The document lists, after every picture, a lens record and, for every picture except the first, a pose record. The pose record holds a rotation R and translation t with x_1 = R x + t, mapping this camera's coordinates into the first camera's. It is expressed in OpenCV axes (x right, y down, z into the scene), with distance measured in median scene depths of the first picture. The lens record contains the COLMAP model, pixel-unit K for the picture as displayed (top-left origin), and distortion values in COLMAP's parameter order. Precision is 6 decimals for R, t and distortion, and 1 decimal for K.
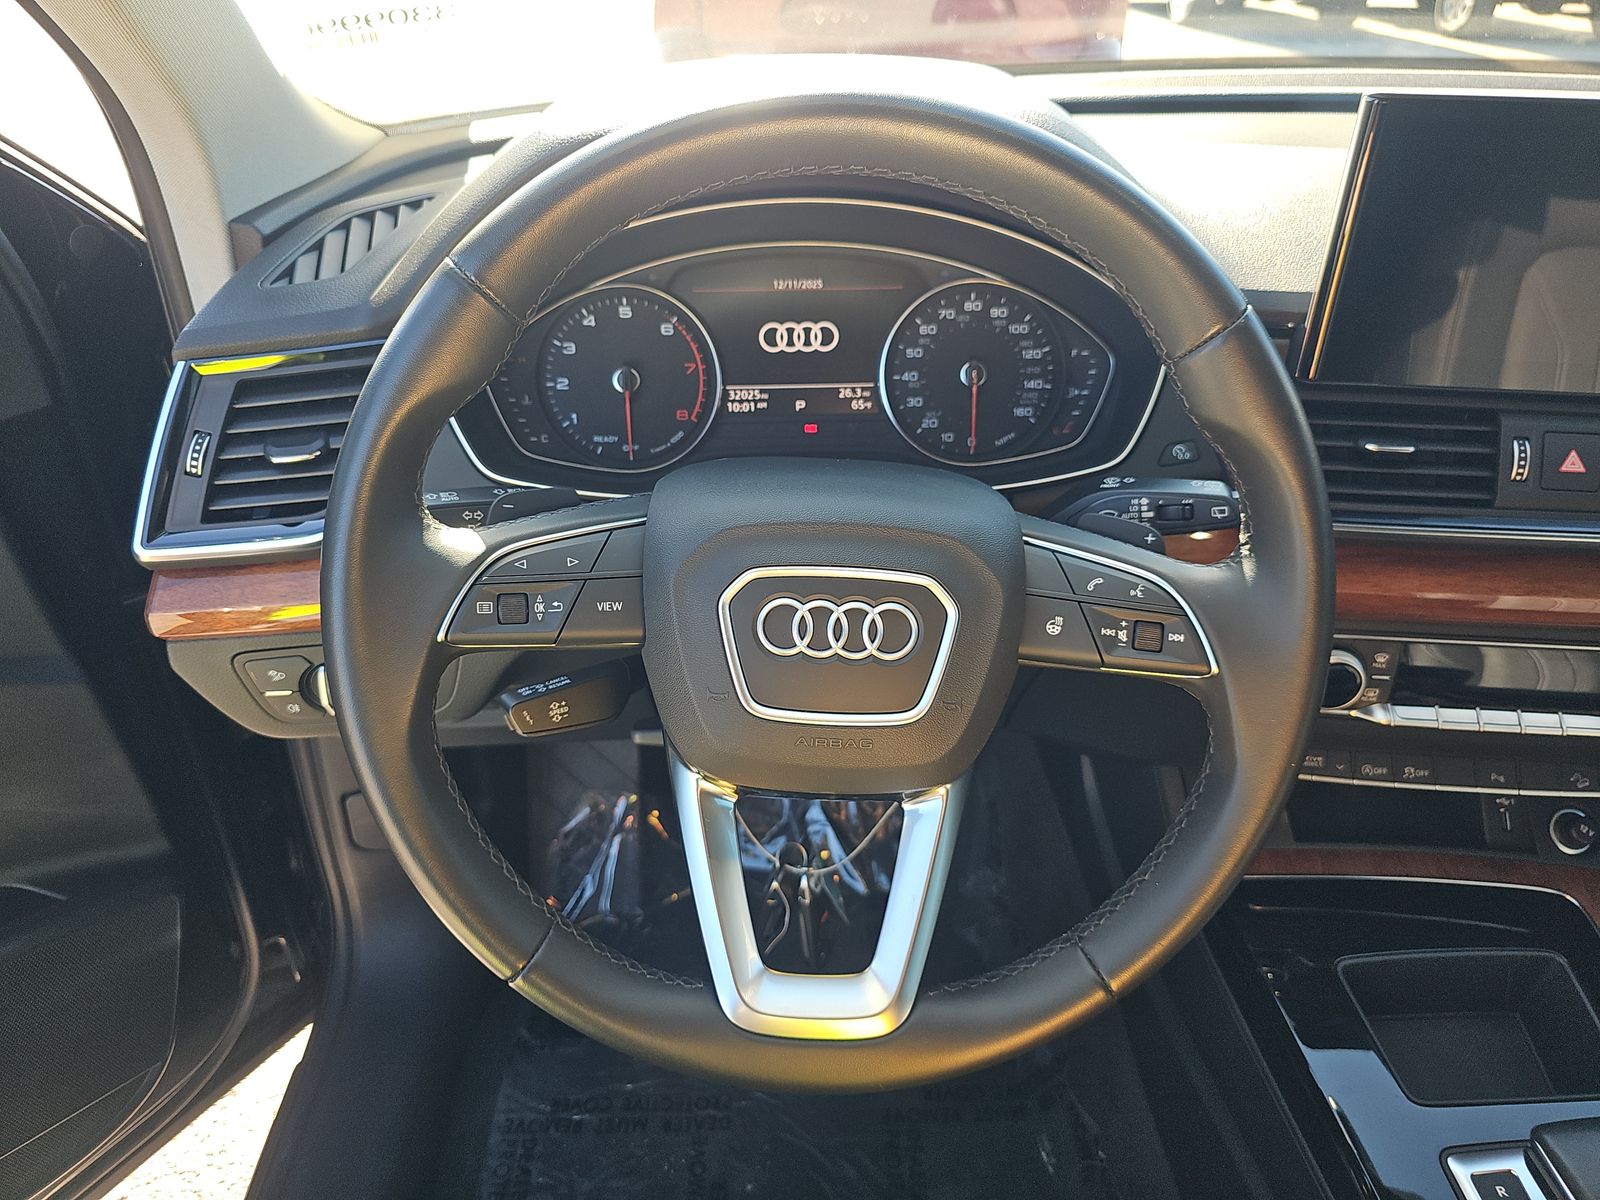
lens RADIAL K [[1095.9, 0, 789.7], [0, 1095.9, 600.1], [0, 0, 1]] dist [0.077928, -0.091124]
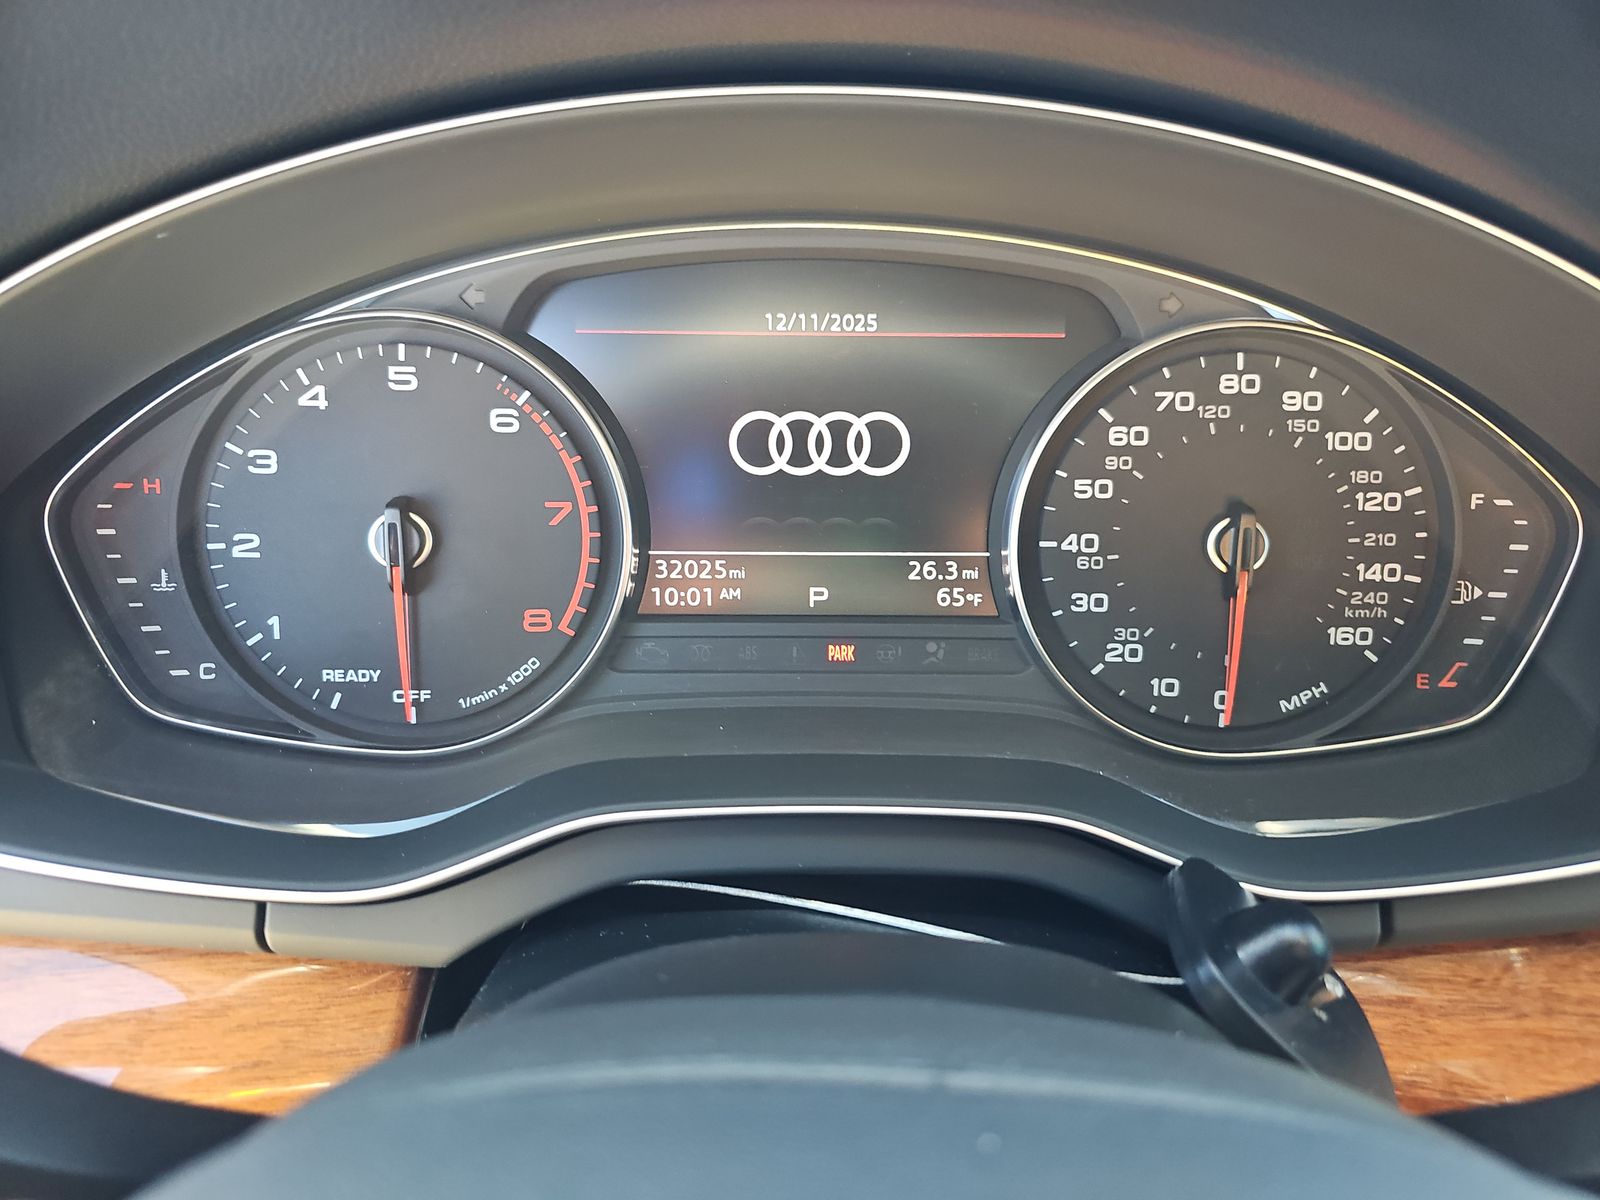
lens RADIAL K [[1054.1, 0, 773.4], [0, 1054.1, 604.5], [0, 0, 1]] dist [-0.003711, -0.001686]
pose [[0.999183, 0.029384, -0.027759, 0.003694], [-0.030658, 0.998441, -0.046637, -0.159054], [0.026346, 0.047450, 0.998526, 0.600767]]
